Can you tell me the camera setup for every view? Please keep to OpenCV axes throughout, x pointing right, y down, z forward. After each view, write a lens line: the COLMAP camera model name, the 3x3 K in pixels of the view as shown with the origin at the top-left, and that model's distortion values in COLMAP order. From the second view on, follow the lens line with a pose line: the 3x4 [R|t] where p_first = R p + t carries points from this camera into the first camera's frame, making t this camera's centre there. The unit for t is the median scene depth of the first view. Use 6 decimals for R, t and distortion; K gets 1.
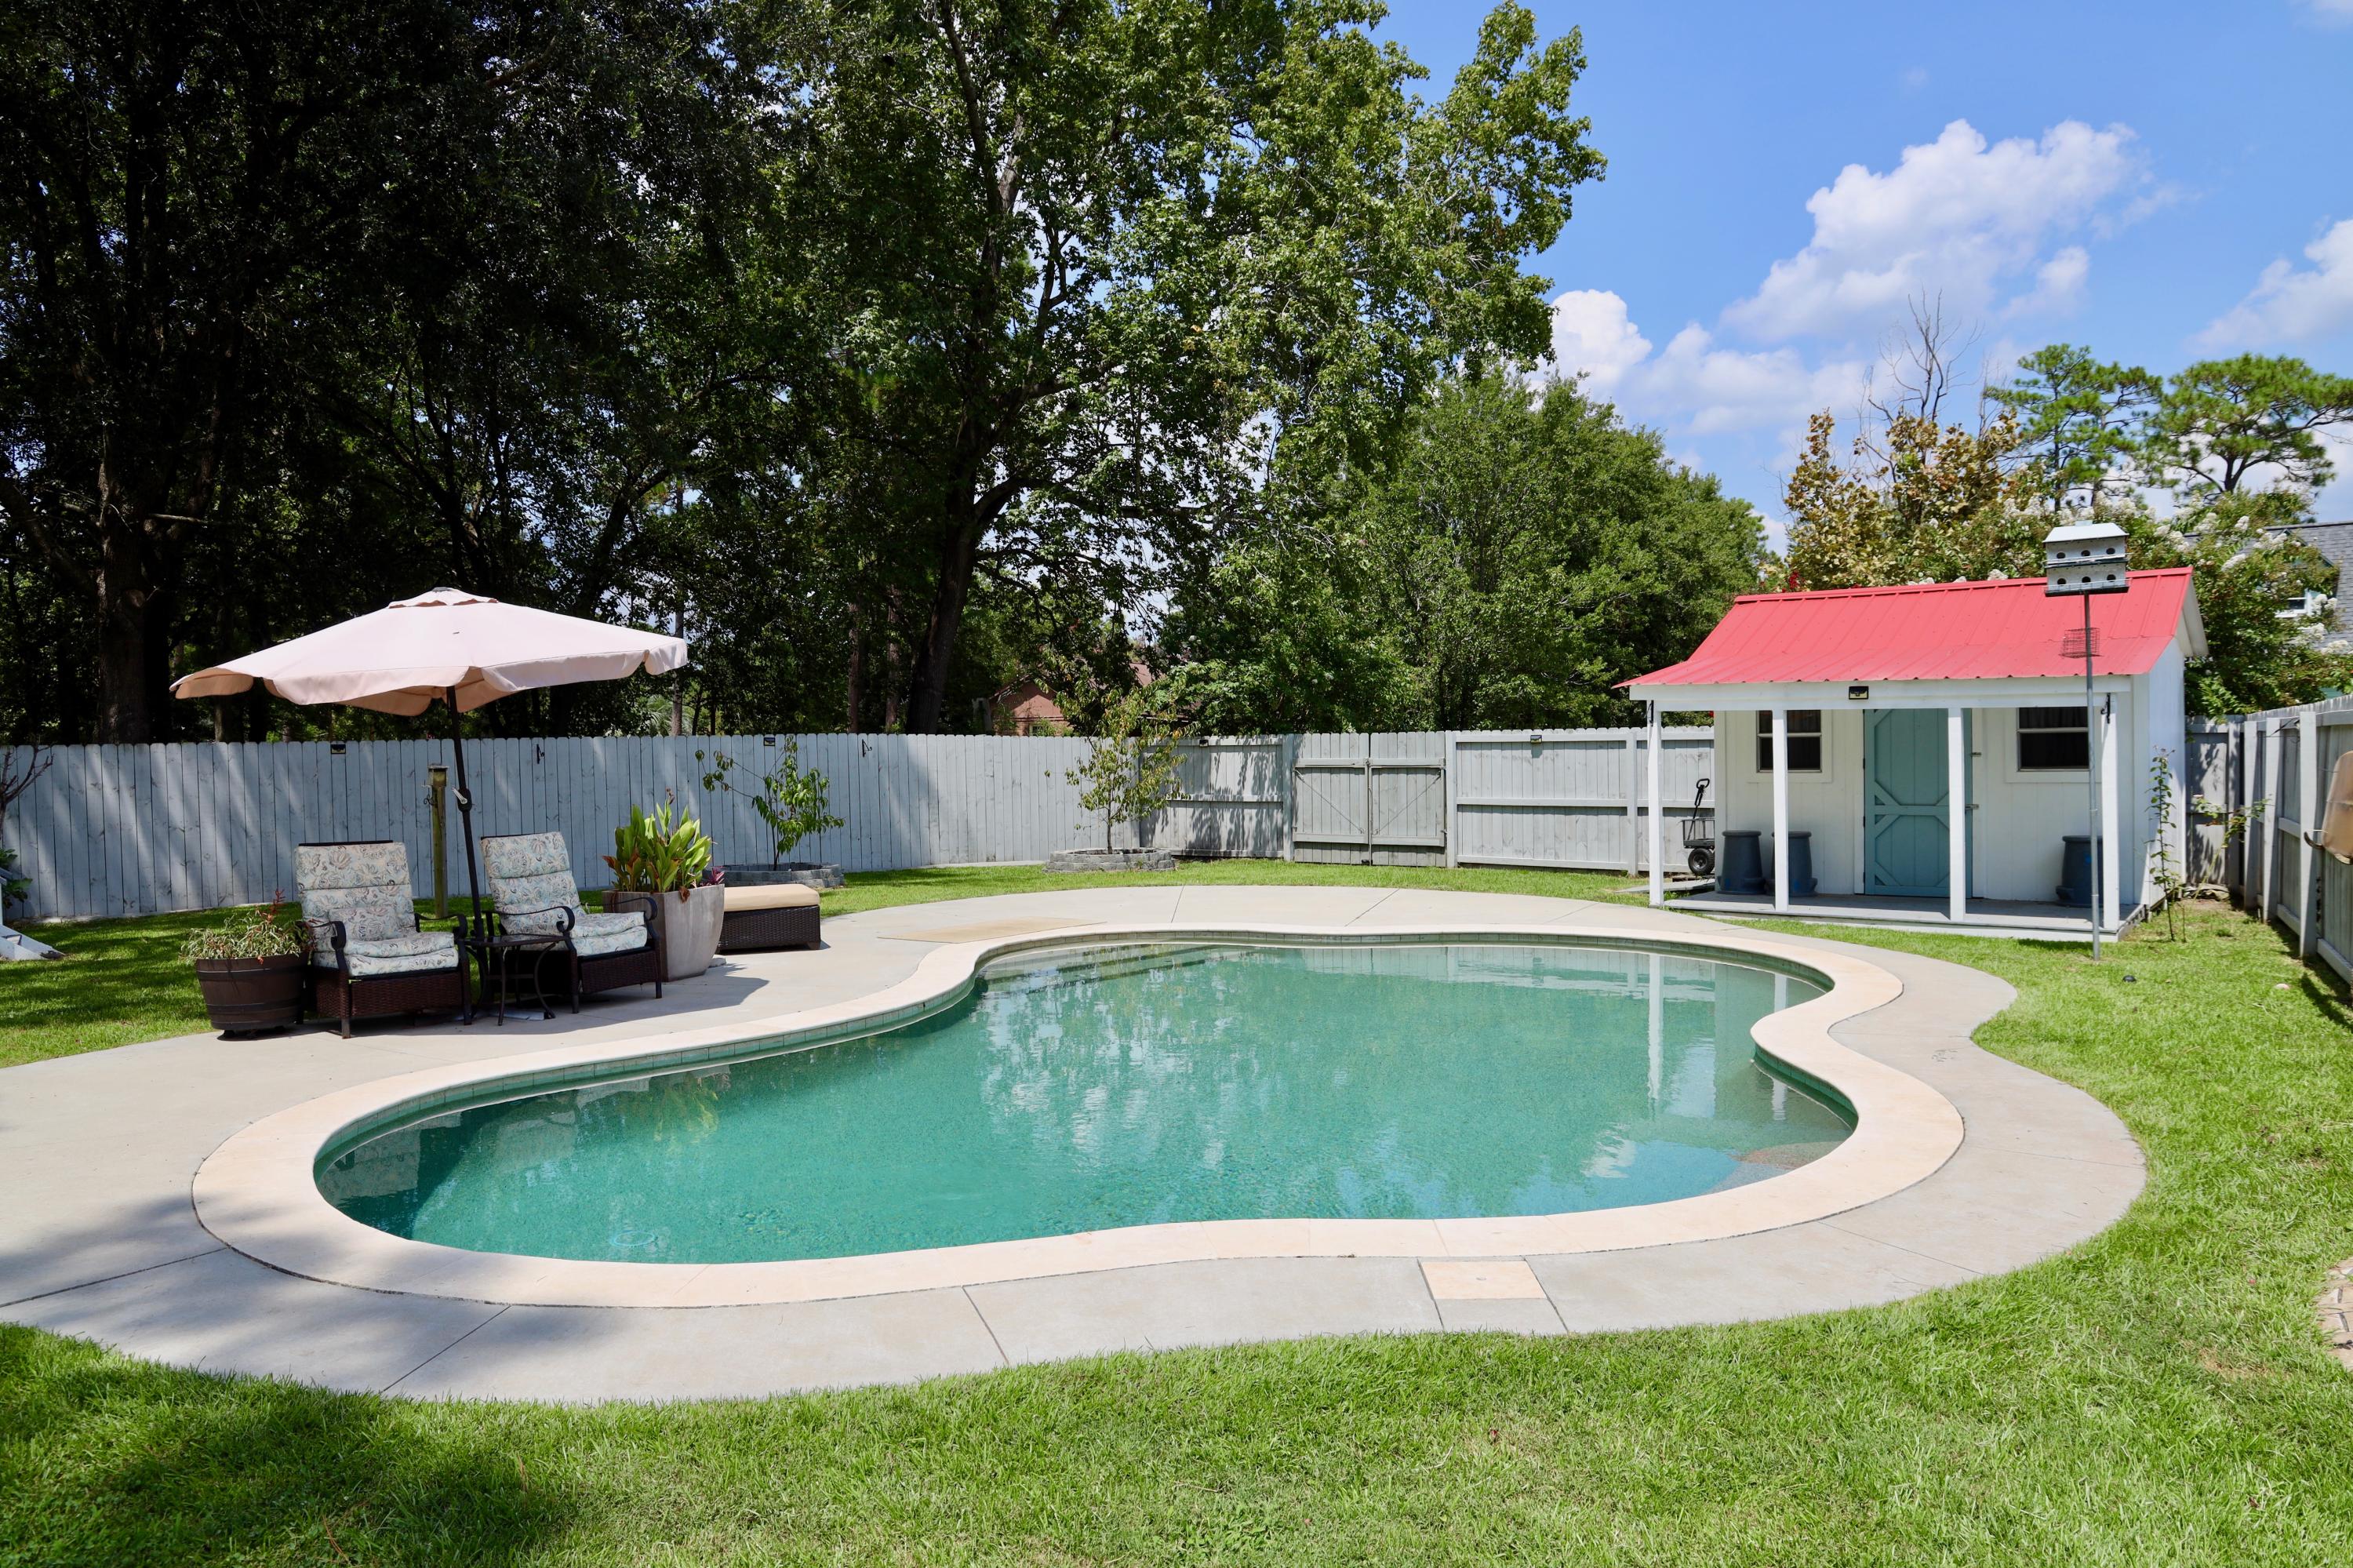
lens RADIAL K [[1646.7, 0, 1176.5], [0, 1646.7, 784.0], [0, 0, 1]] dist [-0.105009, 0.082095]
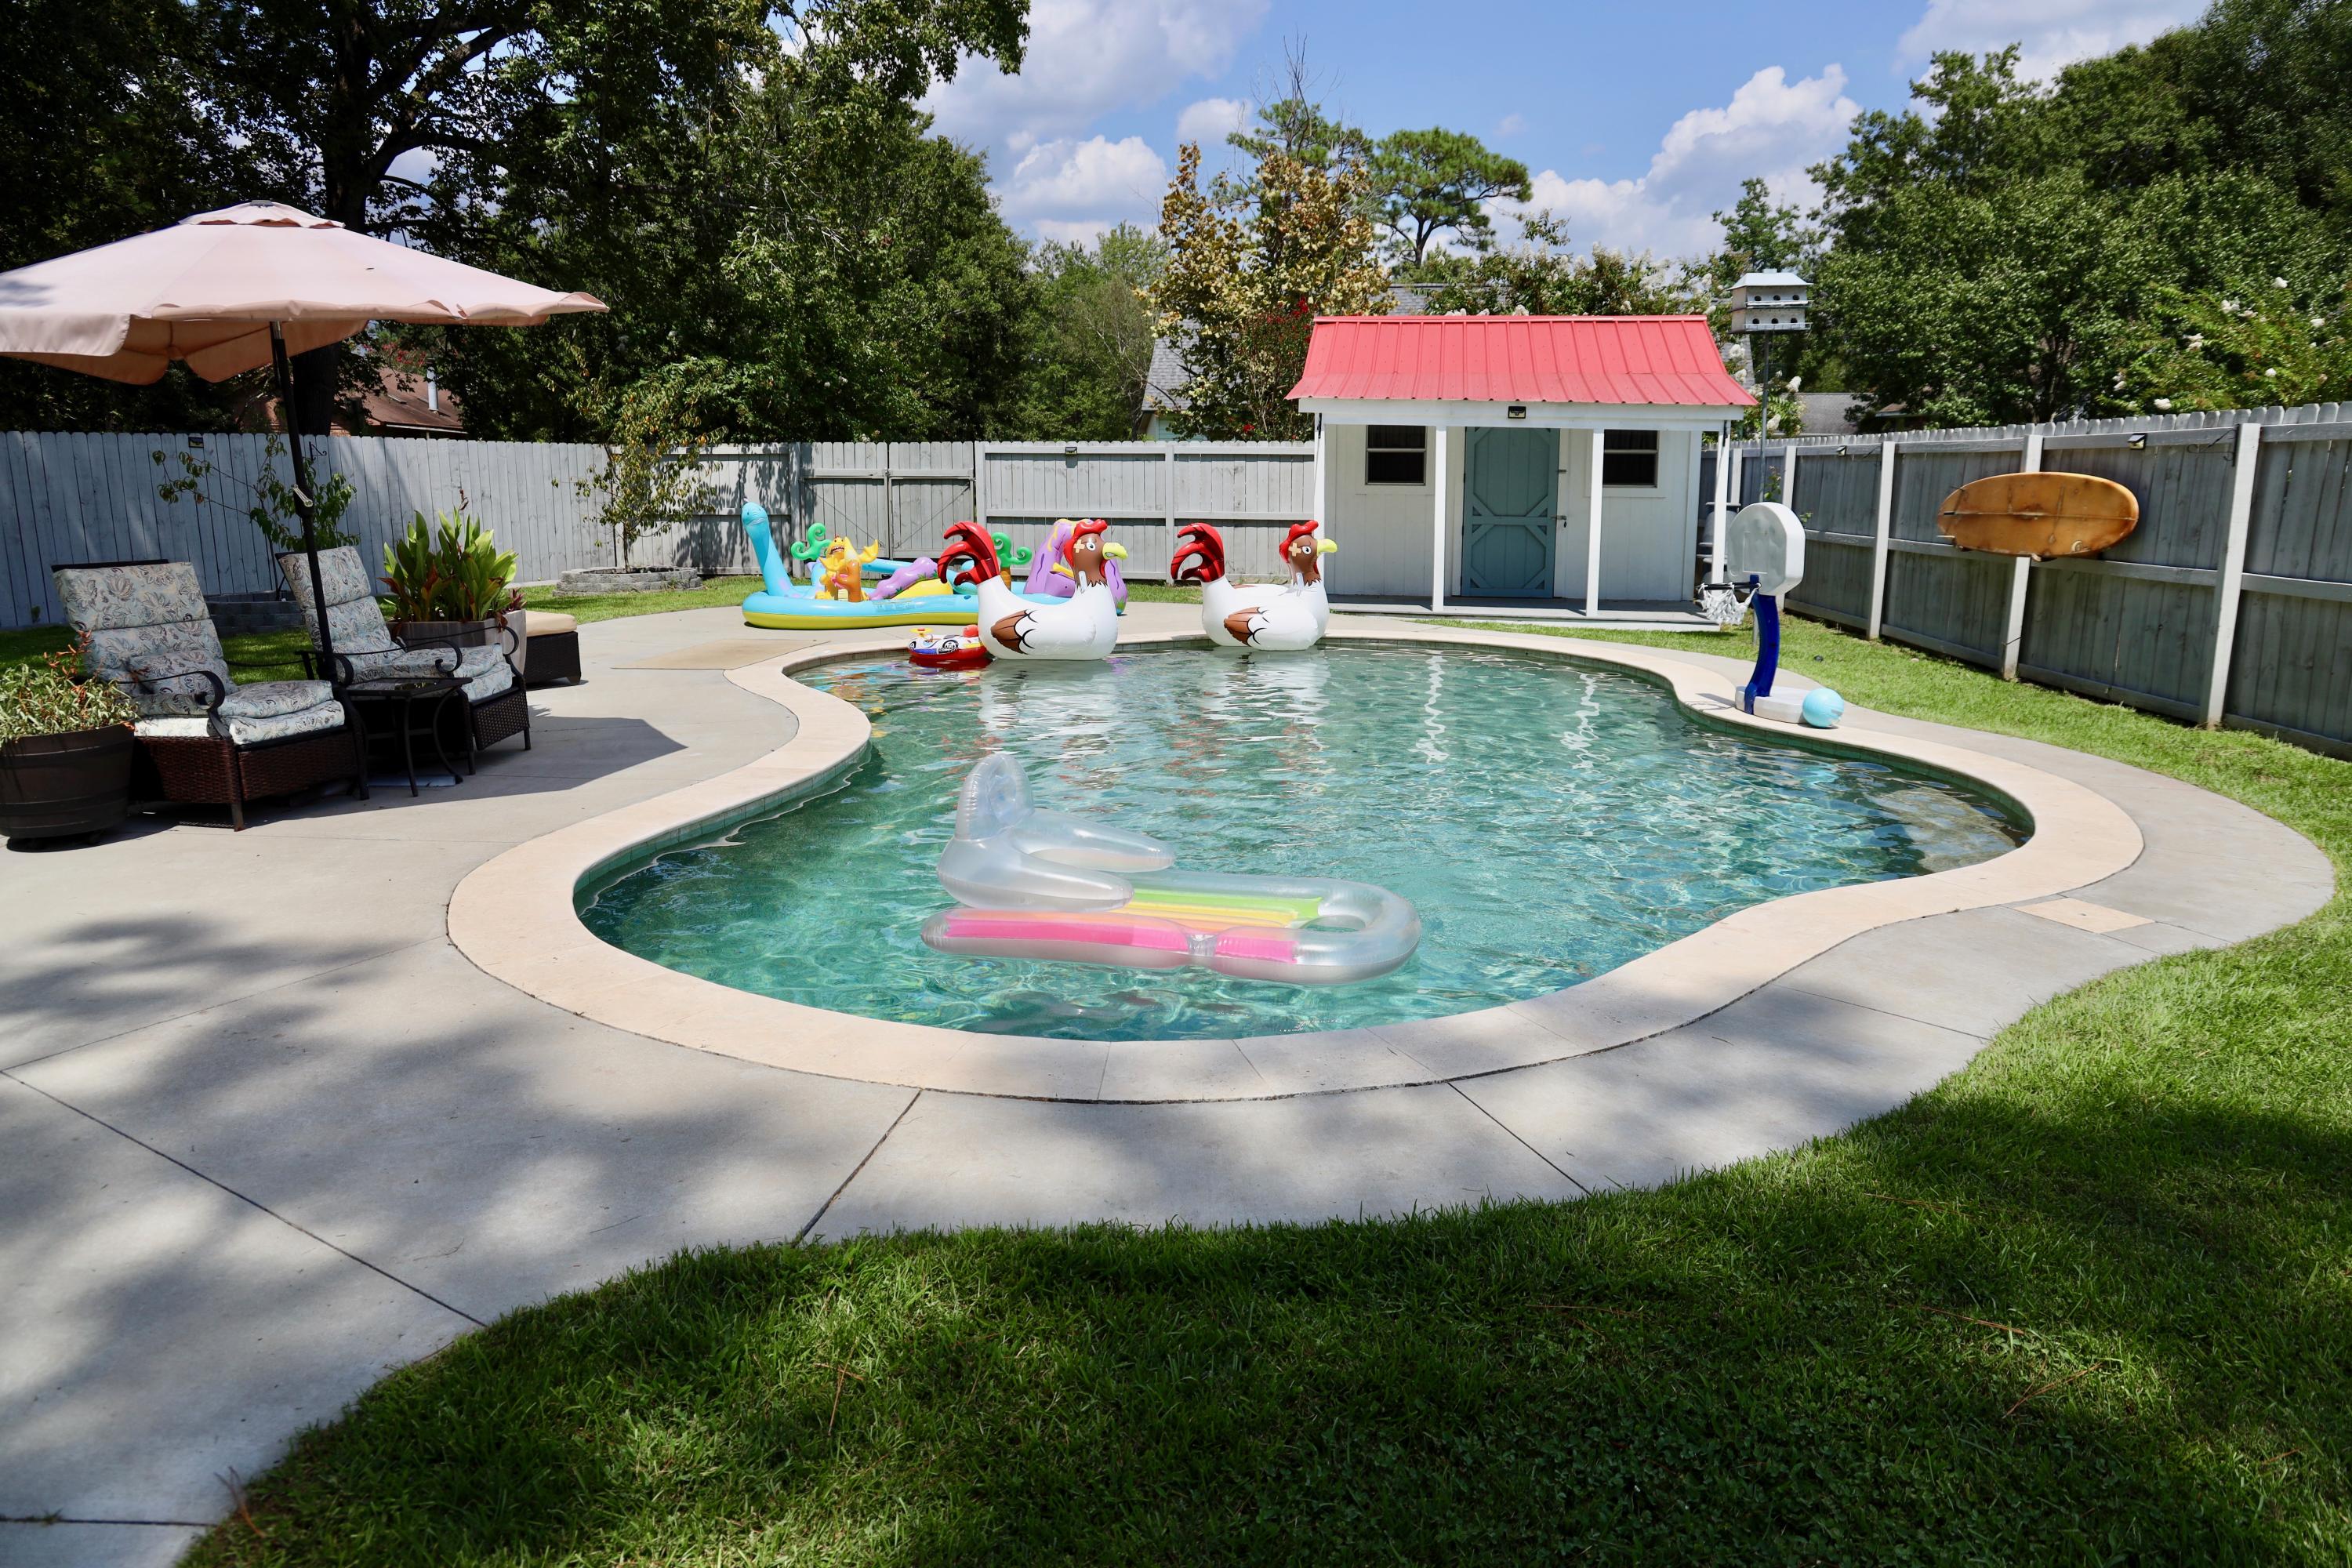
lens RADIAL K [[1609.5, 0, 1176.0], [0, 1609.5, 784.0], [0, 0, 1]] dist [-0.100888, 0.079516]
pose [[0.884994, -0.074719, 0.459569, -0.180455], [-0.005817, 0.985188, 0.171379, 0.004962], [-0.465567, -0.154343, 0.871450, 0.071658]]
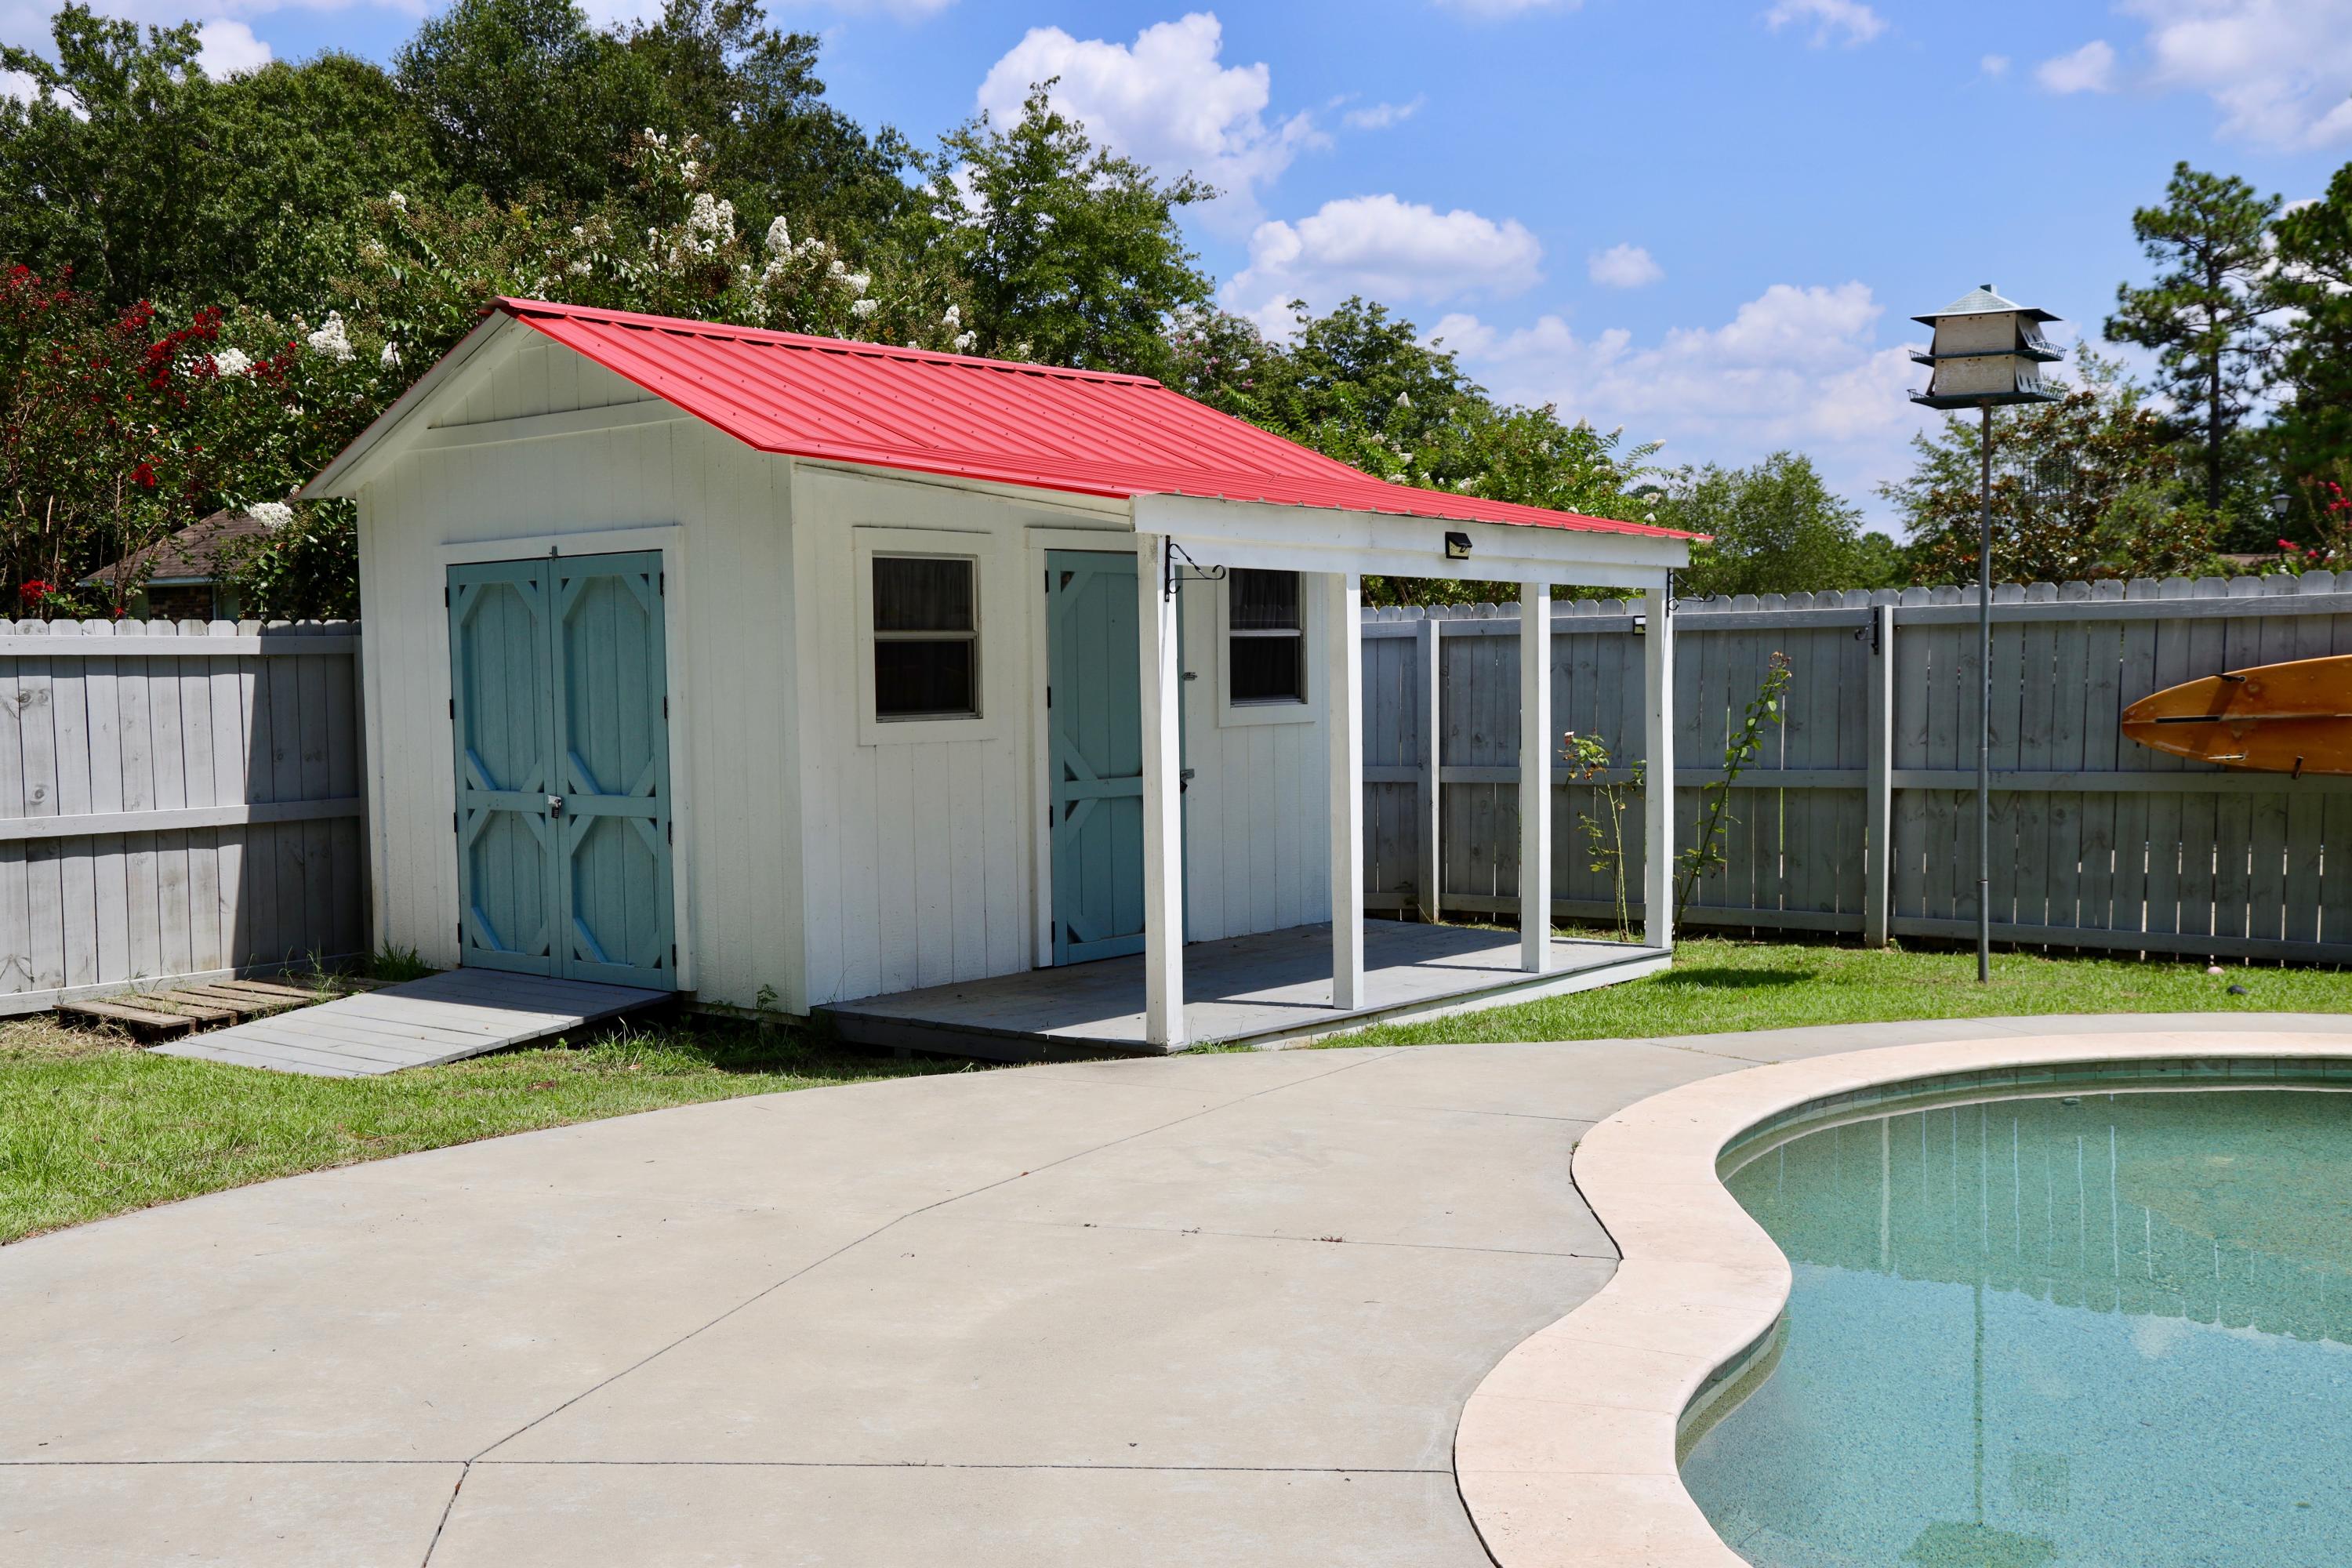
lens RADIAL K [[2333.4, 0, 1176.0], [0, 2333.4, 784.0], [0, 0, 1]] dist [-0.008458, 0.127509]
pose [[0.036004, -0.040583, 0.998527, -0.181071], [0.036397, 0.998565, 0.039272, -0.008454], [-0.998689, 0.034930, 0.037429, 0.629983]]
